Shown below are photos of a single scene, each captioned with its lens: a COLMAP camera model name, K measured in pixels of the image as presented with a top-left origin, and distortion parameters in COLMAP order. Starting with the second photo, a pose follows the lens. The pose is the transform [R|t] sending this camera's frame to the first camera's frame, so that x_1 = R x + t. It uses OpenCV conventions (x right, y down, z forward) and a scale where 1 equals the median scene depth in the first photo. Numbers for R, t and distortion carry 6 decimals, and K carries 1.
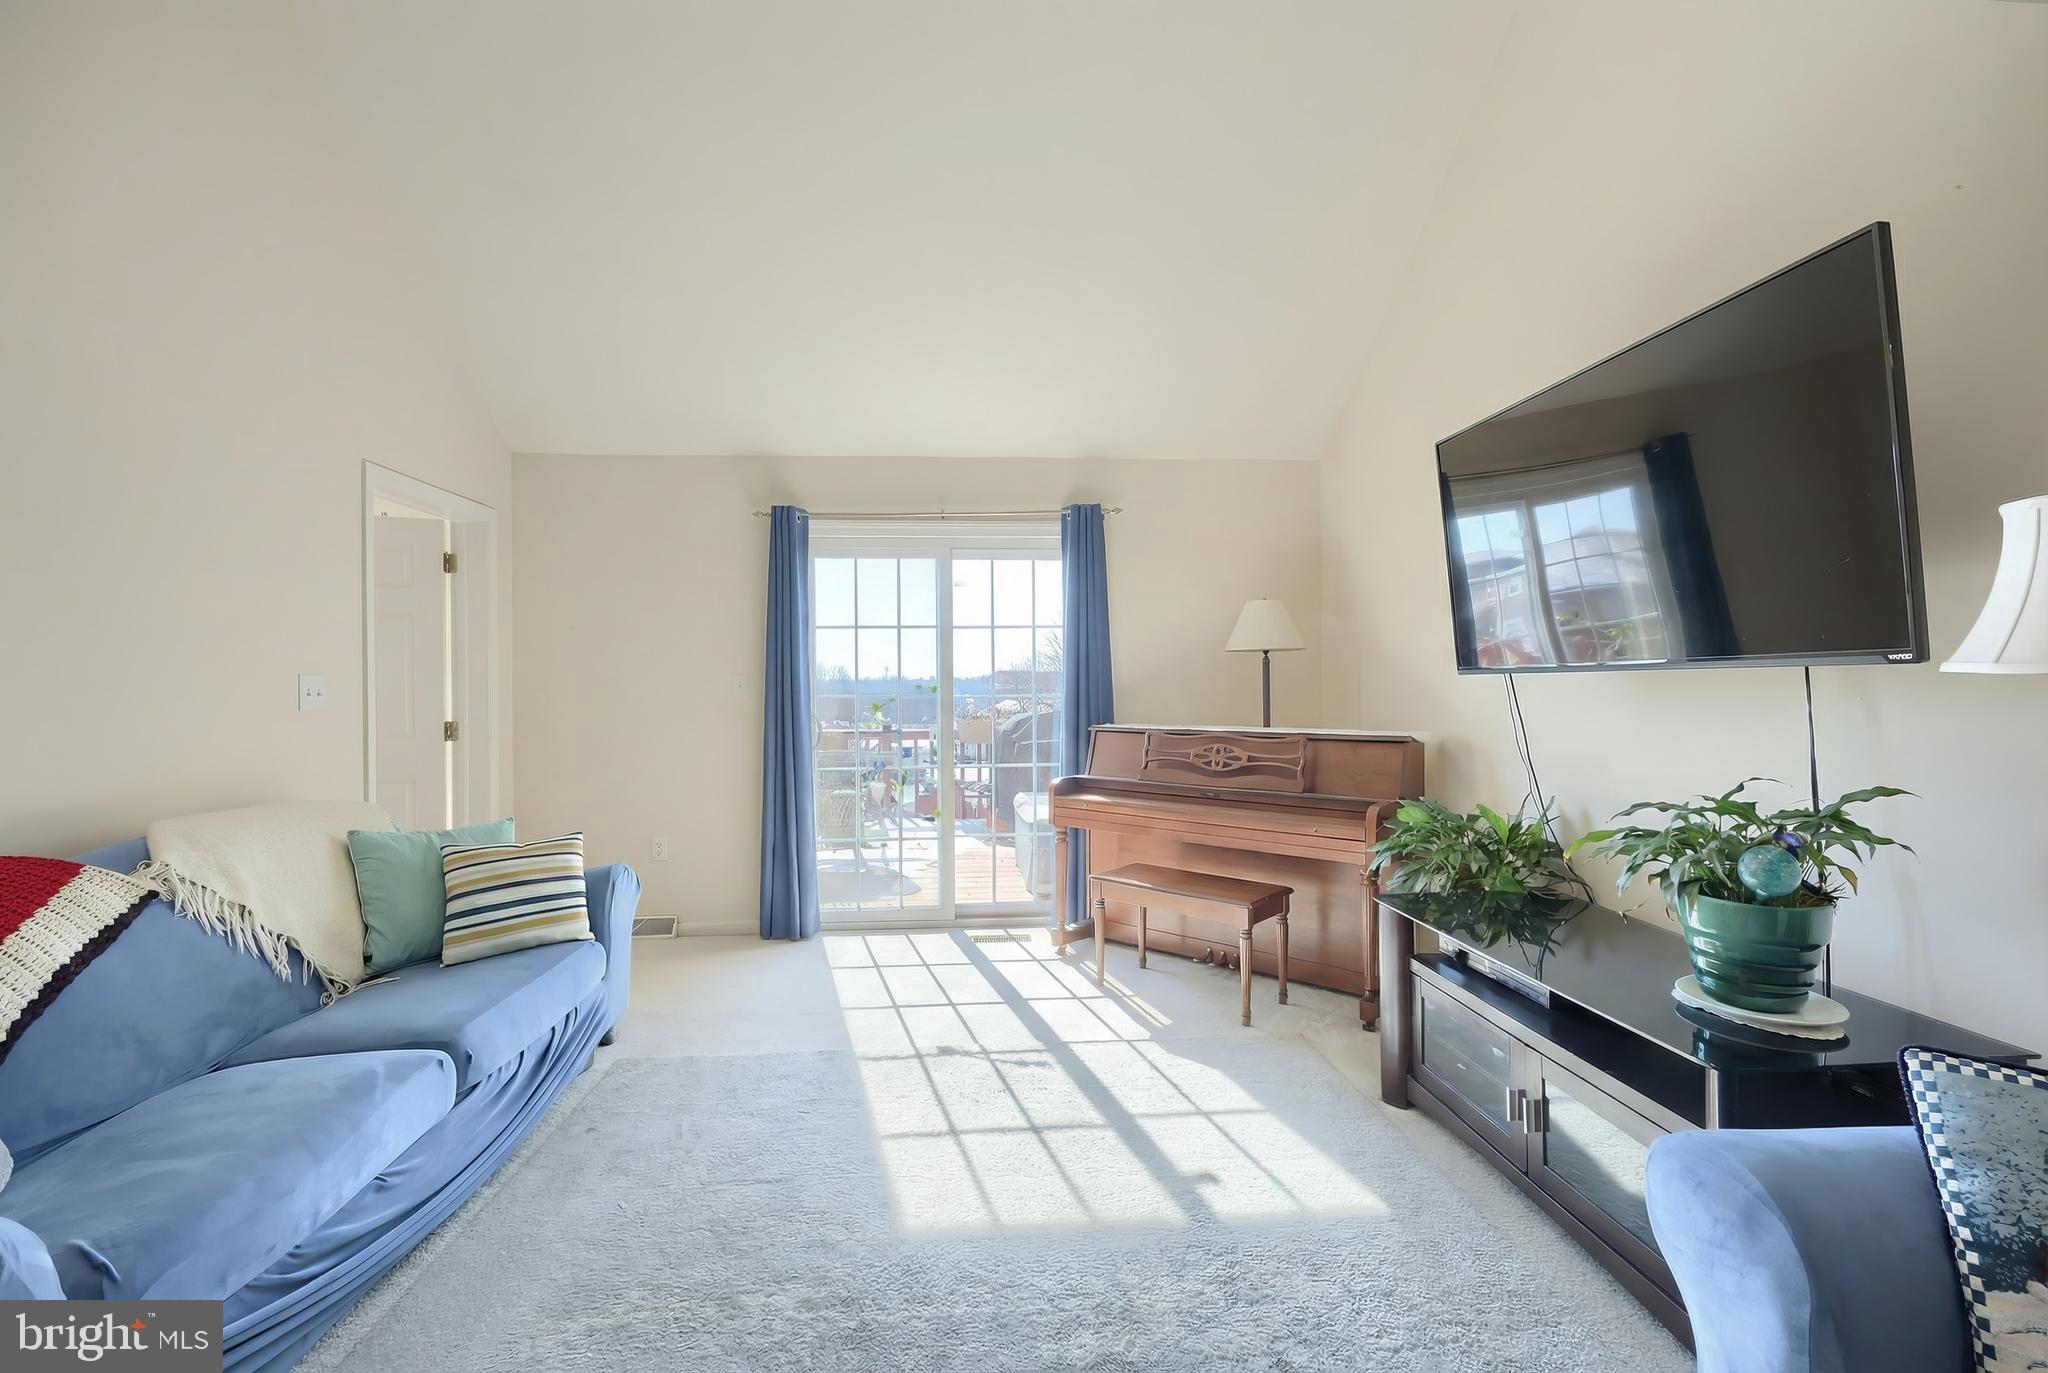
lens RADIAL K [[840.8, 0, 1019.9], [0, 840.8, 680.4], [0, 0, 1]] dist [-0.015290, -0.000078]
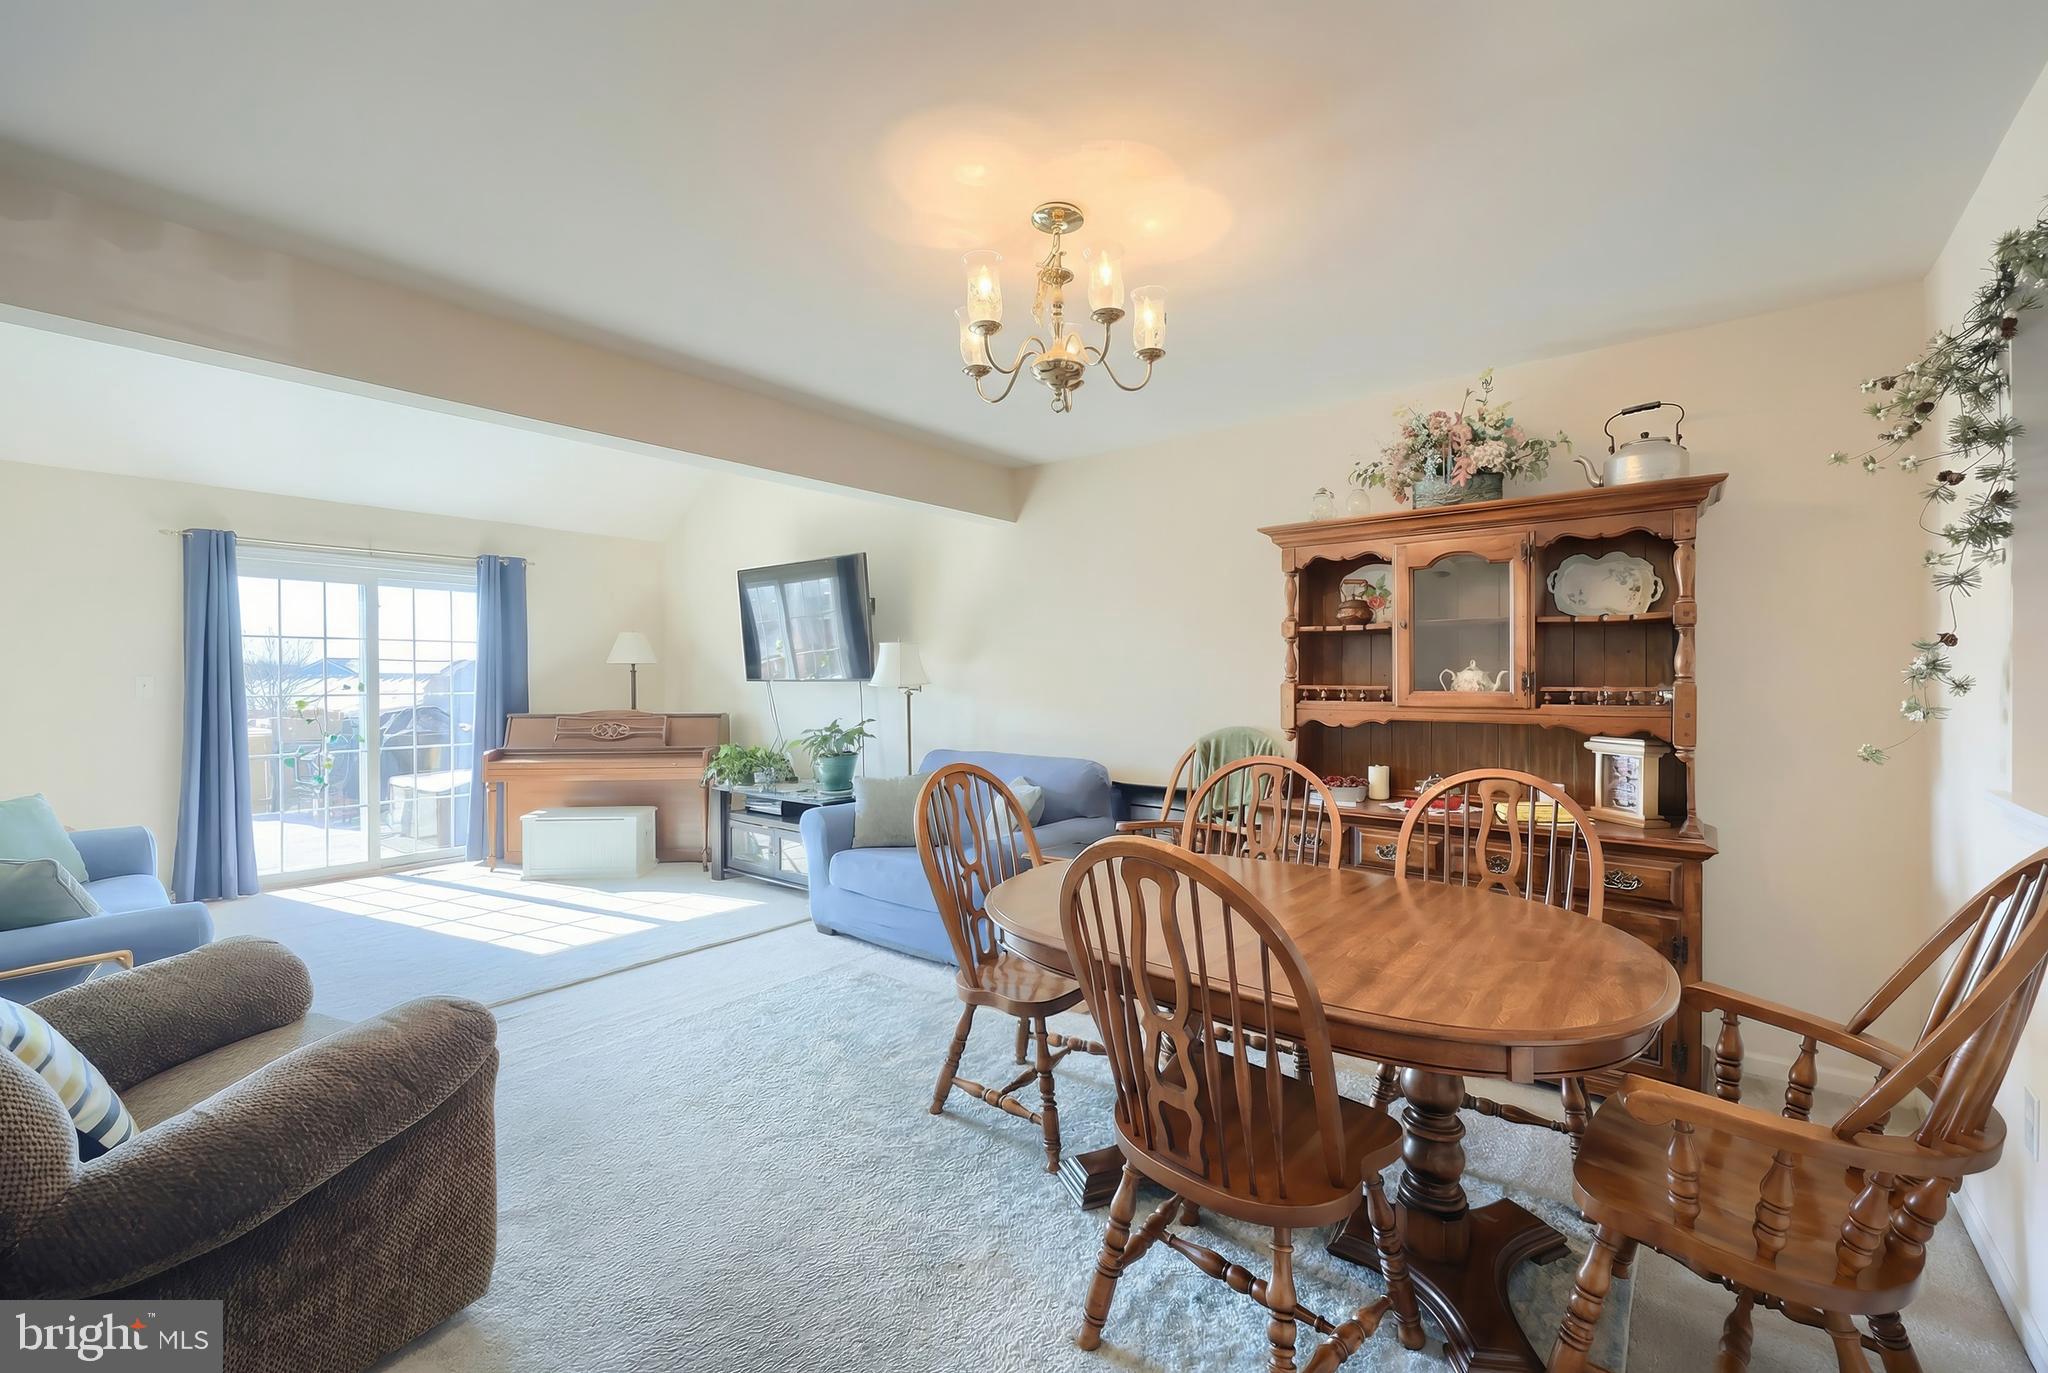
lens RADIAL K [[840.8, 0, 1024.1], [0, 840.8, 681.3], [0, 0, 1]] dist [-0.015290, -0.000078]
pose [[0.698179, 0.011697, 0.715828, -0.317718], [-0.008536, 0.999931, -0.008014, 0.001419], [-0.715873, -0.000516, 0.698231, -0.618506]]
